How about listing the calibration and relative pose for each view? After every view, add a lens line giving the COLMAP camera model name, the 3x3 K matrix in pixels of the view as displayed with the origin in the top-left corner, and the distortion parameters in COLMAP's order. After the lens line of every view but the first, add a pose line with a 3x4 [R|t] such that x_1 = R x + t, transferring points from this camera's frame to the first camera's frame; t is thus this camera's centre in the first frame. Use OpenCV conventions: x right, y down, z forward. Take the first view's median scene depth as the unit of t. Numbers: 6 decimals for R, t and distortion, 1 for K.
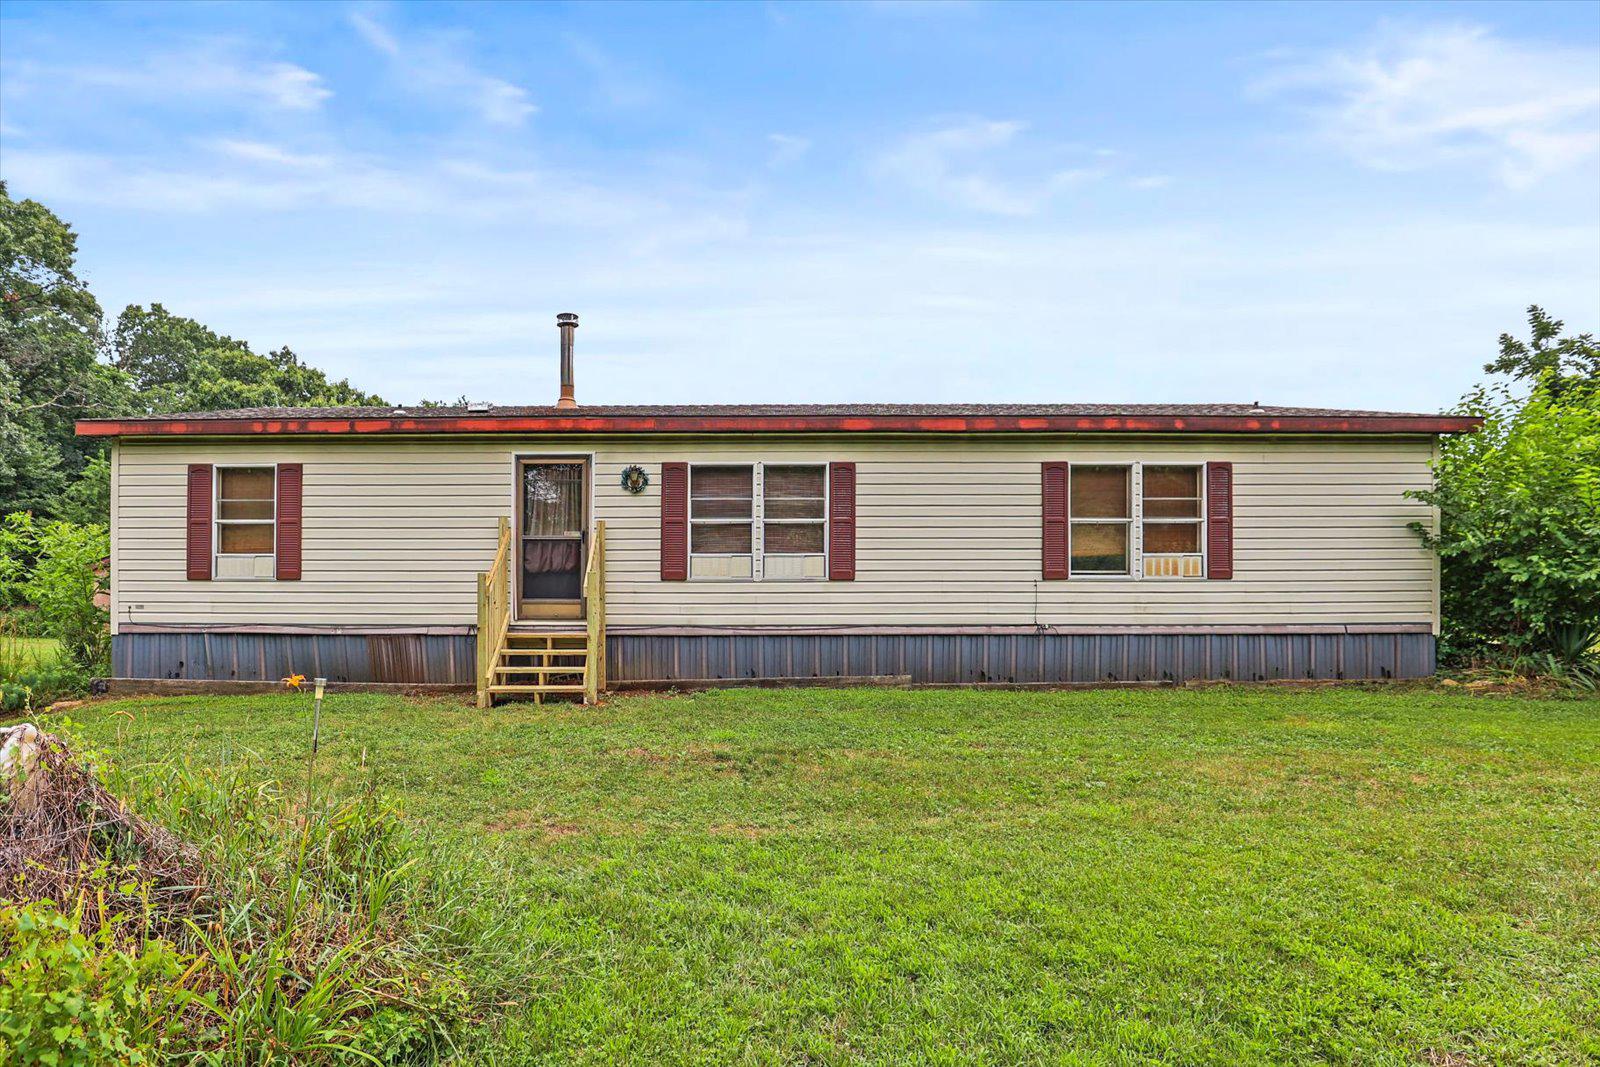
lens RADIAL K [[710.9, 0, 804.8], [0, 710.9, 530.9], [0, 0, 1]] dist [-0.001322, -0.000084]
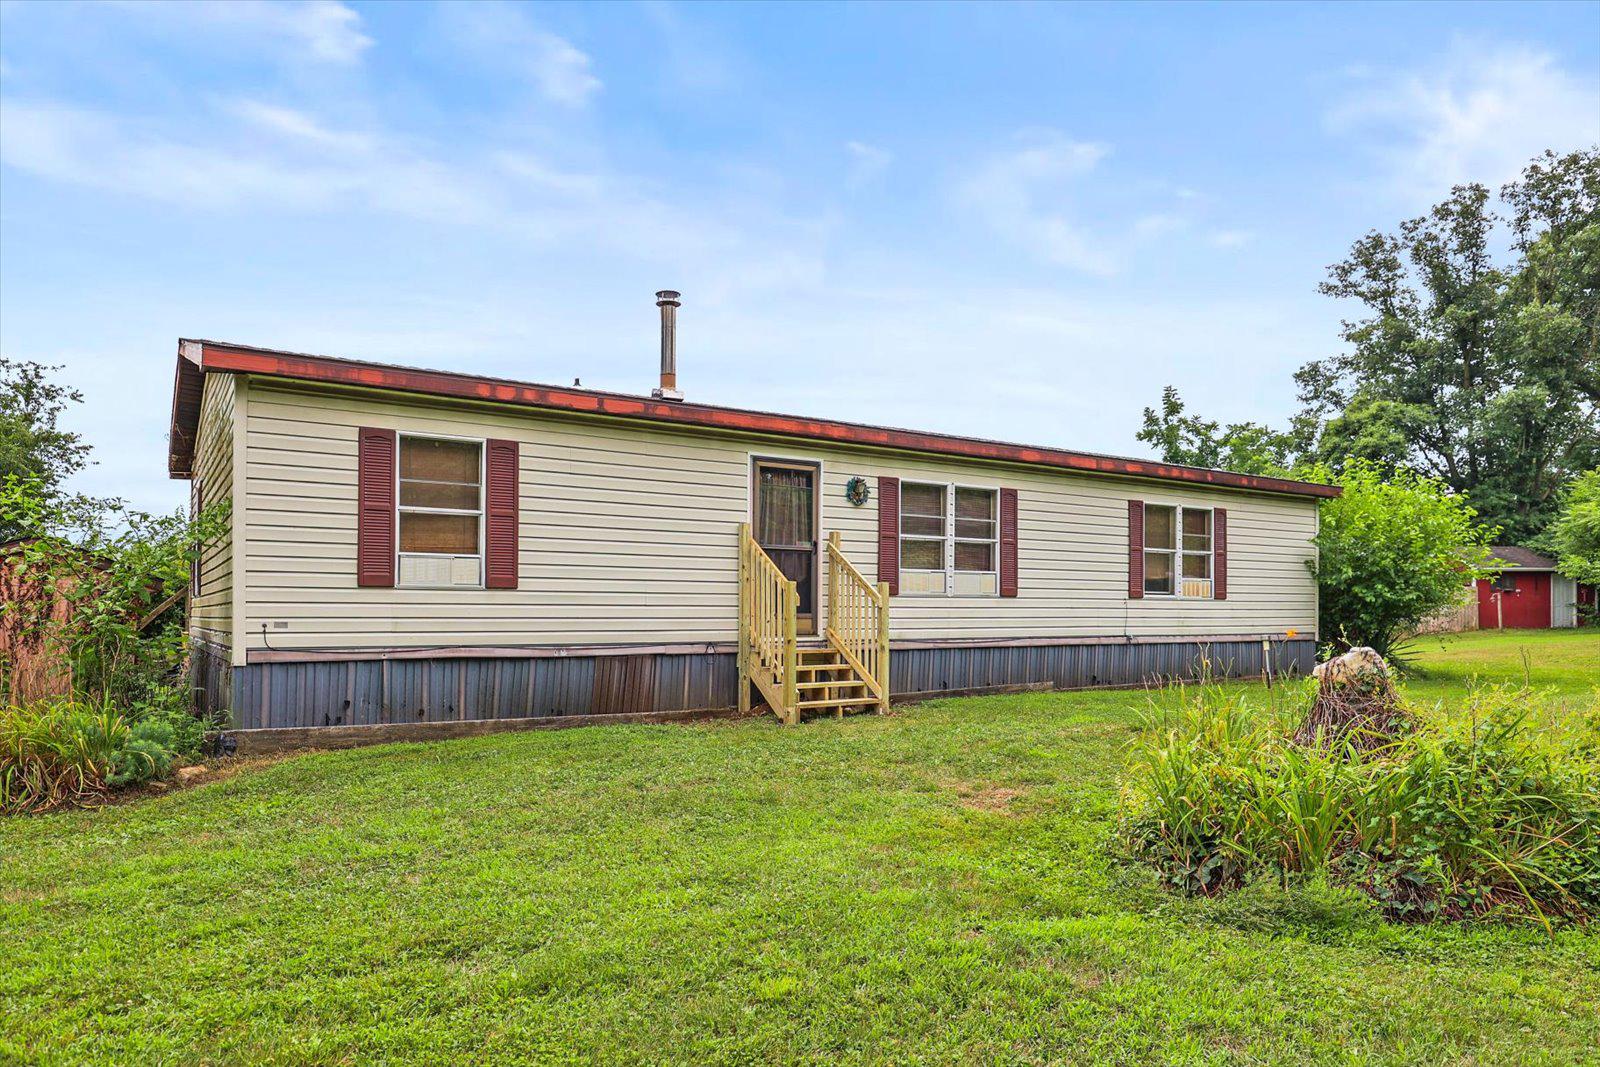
lens RADIAL K [[746.0, 0, 800.1], [0, 746.0, 547.6], [0, 0, 1]] dist [0.037412, 0.000141]
pose [[0.899793, 0.040476, 0.434435, -0.745546], [-0.046897, 0.998891, 0.004068, 0.004378], [-0.433789, -0.024034, 0.900694, 0.104627]]
